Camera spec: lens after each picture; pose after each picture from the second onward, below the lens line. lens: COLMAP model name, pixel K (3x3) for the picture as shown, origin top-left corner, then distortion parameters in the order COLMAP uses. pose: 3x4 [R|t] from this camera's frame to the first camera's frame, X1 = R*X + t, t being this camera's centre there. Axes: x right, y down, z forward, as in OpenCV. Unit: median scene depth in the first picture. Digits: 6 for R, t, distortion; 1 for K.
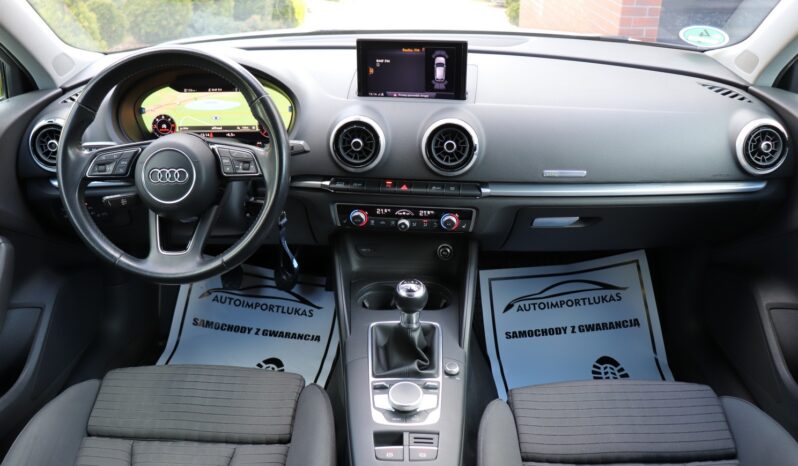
lens RADIAL K [[672.3, 0, 399.0], [0, 672.3, 233.0], [0, 0, 1]] dist [-0.172679, 0.179554]
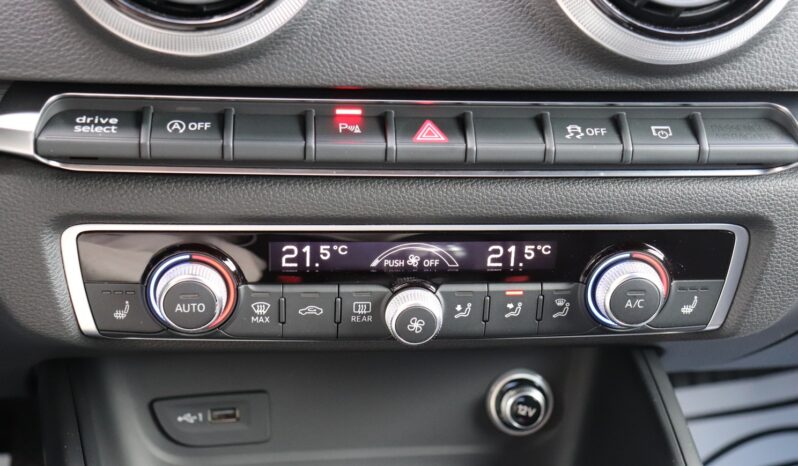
lens RADIAL K [[1259.2, 0, 399.0], [0, 1259.2, 233.0], [0, 0, 1]] dist [0.020495, 0.032354]
pose [[0.976270, -0.042886, 0.212267, -0.080836], [0.049286, 0.998473, -0.024949, -0.028784], [-0.210873, 0.034819, 0.976893, 0.625826]]
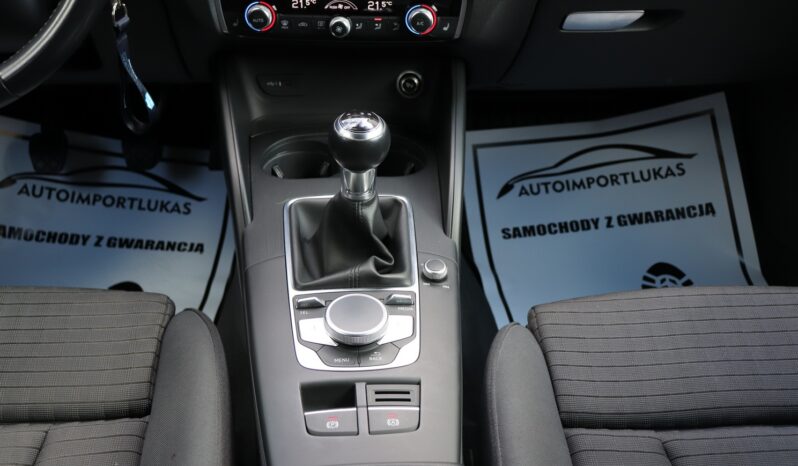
lens RADIAL K [[933.8, 0, 399.0], [0, 933.8, 233.0], [0, 0, 1]] dist [-0.023559, 0.020864]
pose [[0.996127, -0.030074, 0.082619, -0.014131], [0.020500, 0.993226, 0.114377, 0.072426], [-0.085499, -0.112240, 0.989996, 0.198308]]
